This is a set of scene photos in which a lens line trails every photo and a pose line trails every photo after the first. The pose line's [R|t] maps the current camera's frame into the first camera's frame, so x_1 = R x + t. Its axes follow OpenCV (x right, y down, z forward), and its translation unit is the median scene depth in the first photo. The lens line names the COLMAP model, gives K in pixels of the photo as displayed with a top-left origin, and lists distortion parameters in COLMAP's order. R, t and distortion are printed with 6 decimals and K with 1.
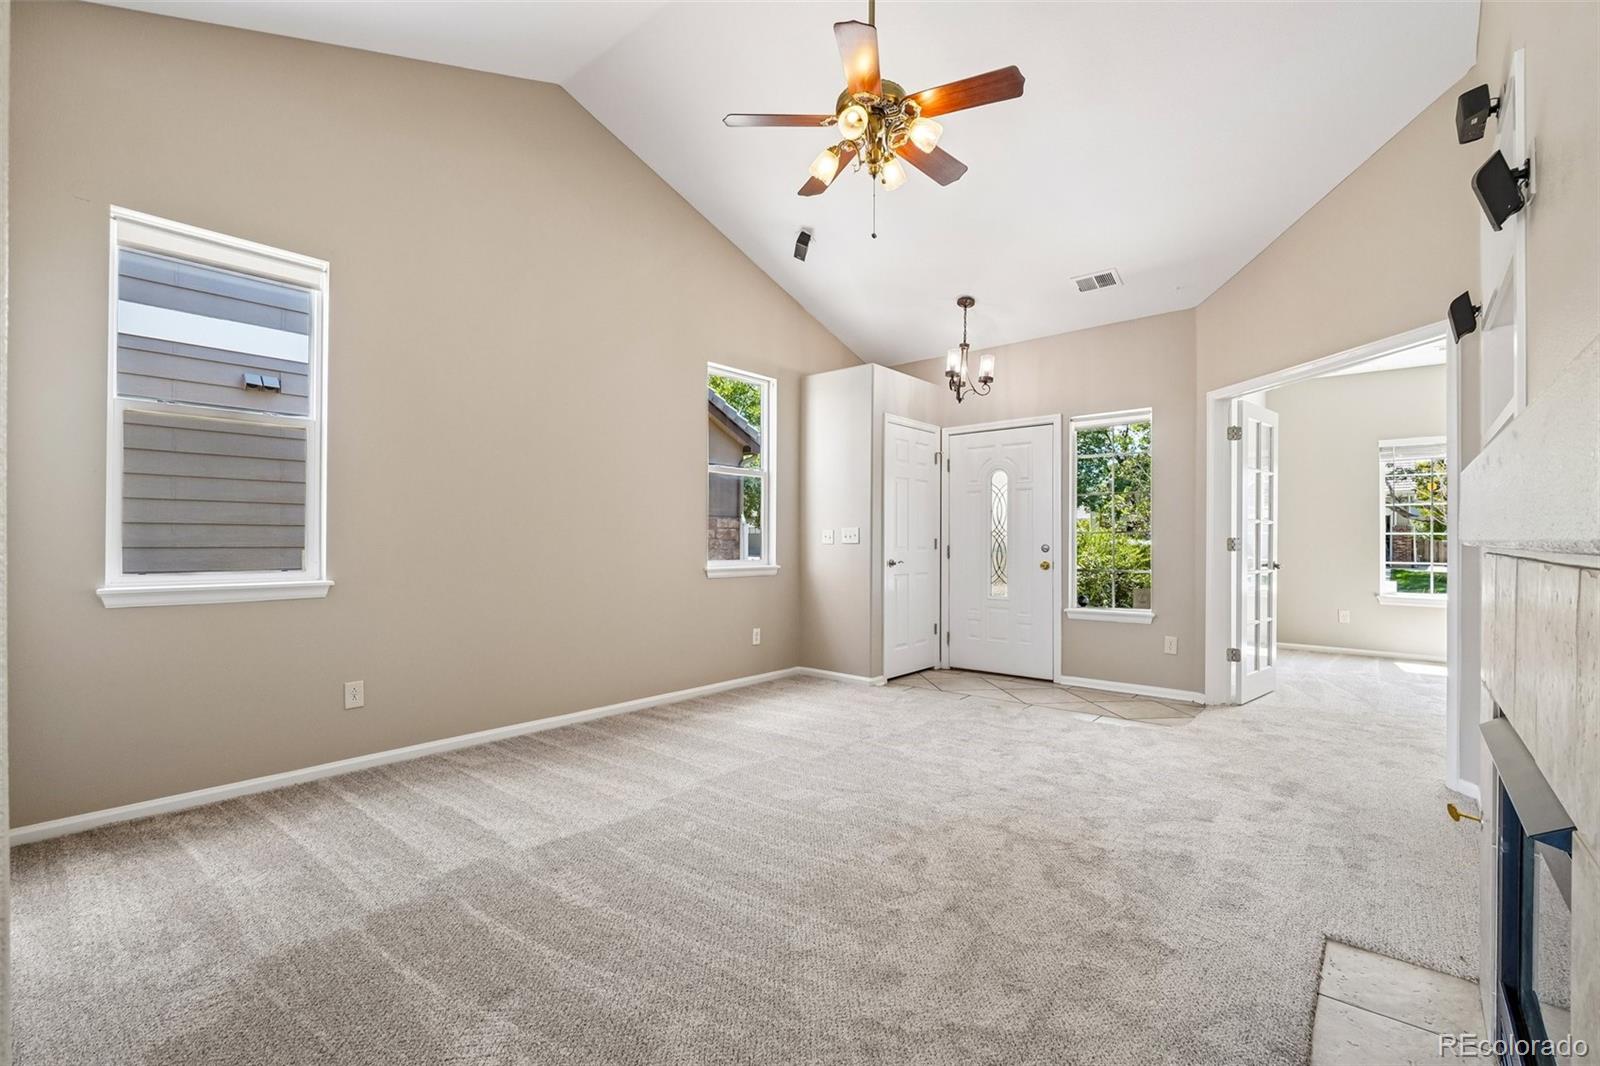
lens RADIAL K [[704.7, 0, 796.4], [0, 704.7, 540.6], [0, 0, 1]] dist [-0.004623, -0.000306]
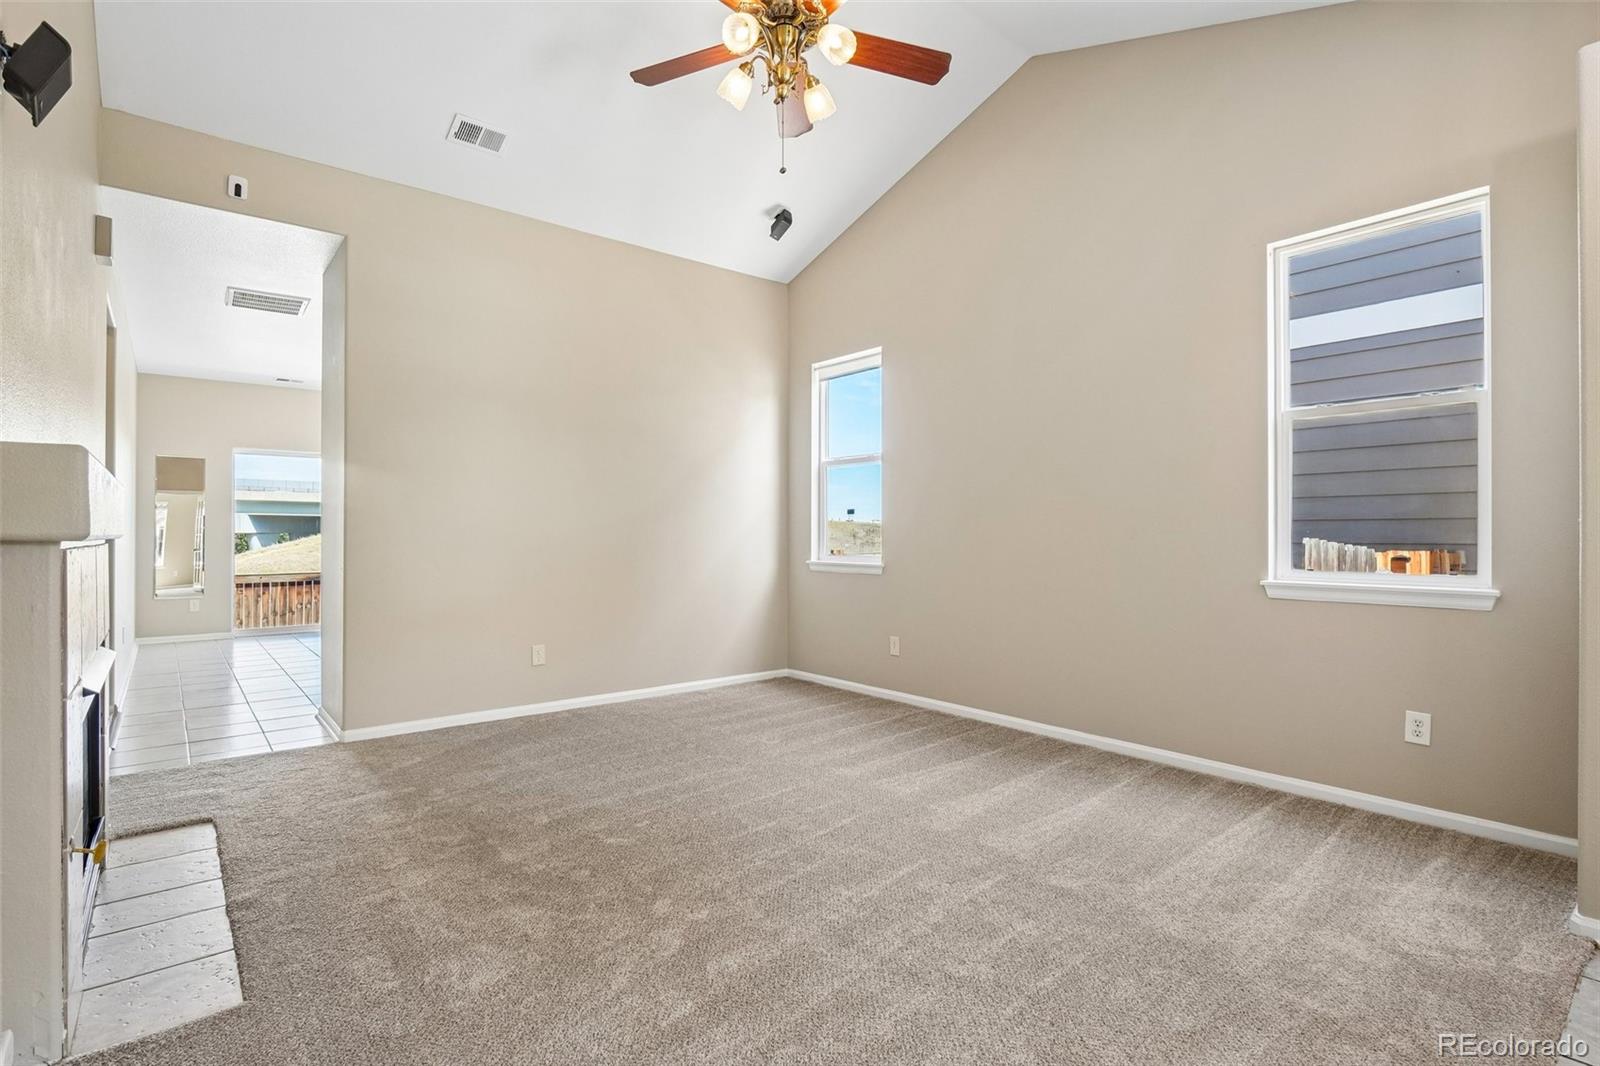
lens RADIAL K [[788.1, 0, 798.6], [0, 788.1, 529.9], [0, 0, 1]] dist [0.001179, 0.000133]
pose [[-0.189375, -0.008814, -0.981865, 0.577906], [-0.002634, 0.999961, -0.008468, 0.001436], [0.981901, 0.000983, -0.189391, 0.675837]]
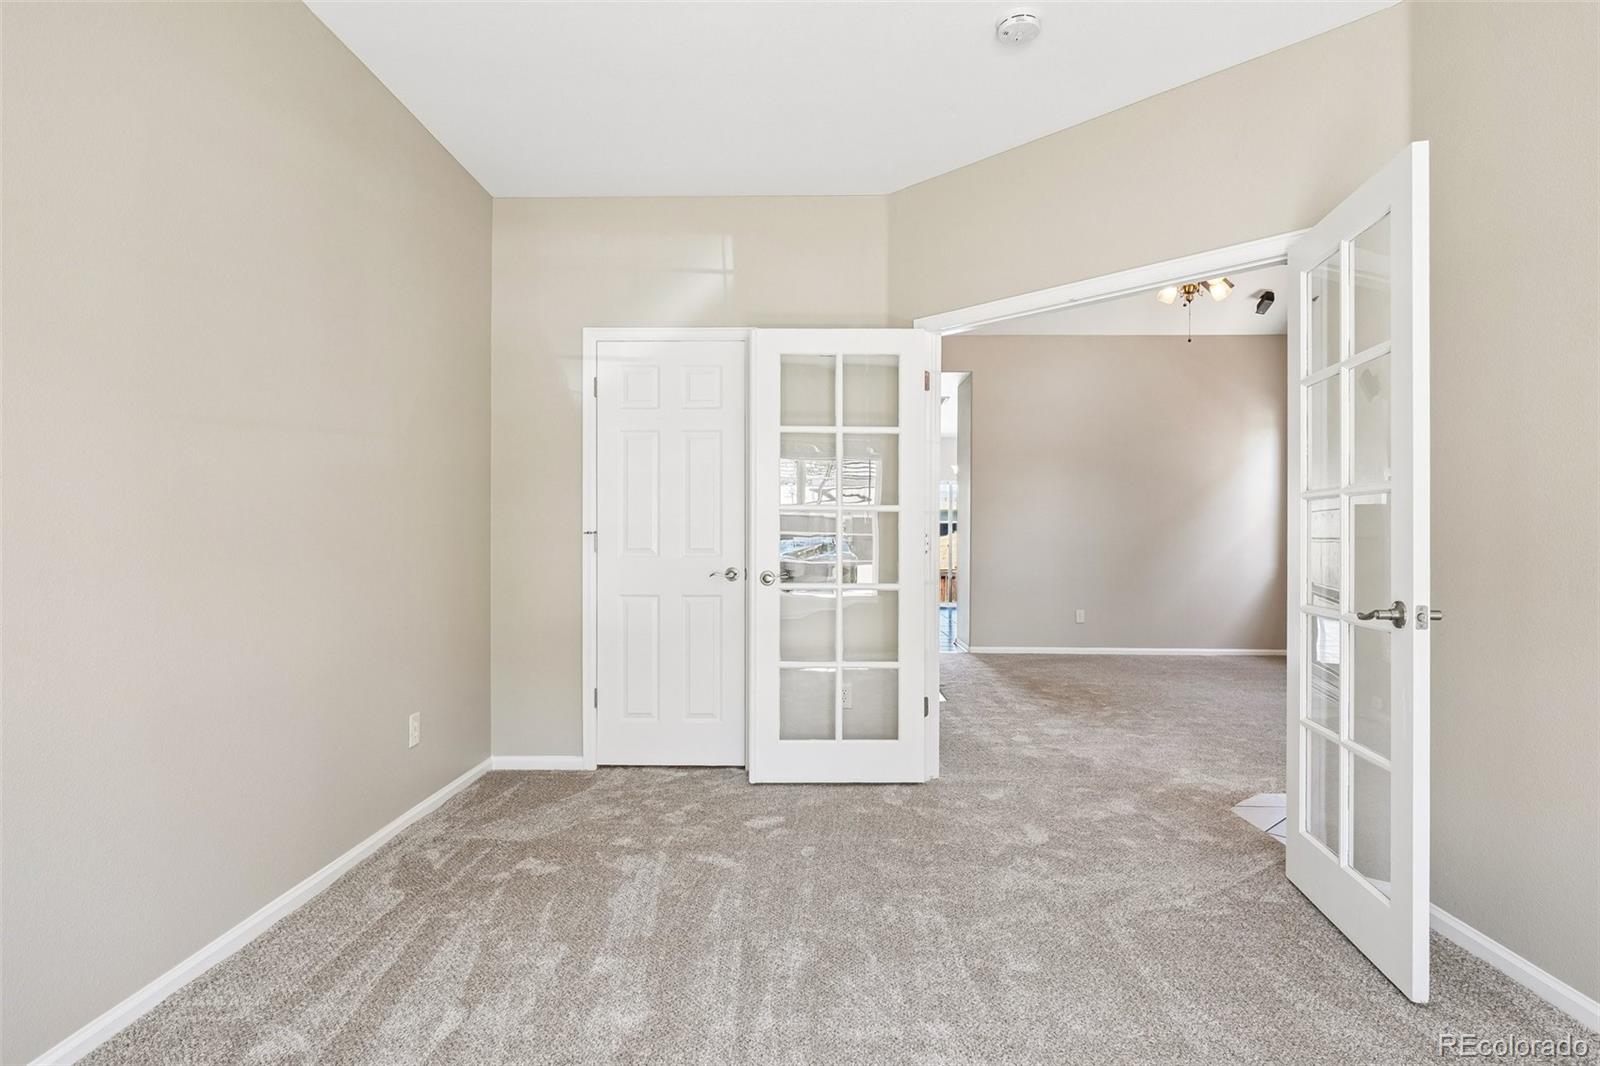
lens RADIAL K [[869.6, 0, 797.4], [0, 869.6, 534.1], [0, 0, 1]] dist [-0.012007, -0.004216]
pose [[-0.777008, -0.006186, -0.629460, 4.075073], [-0.006153, 0.999979, -0.002232, -0.025076], [0.629460, 0.002138, -0.777030, 3.425419]]
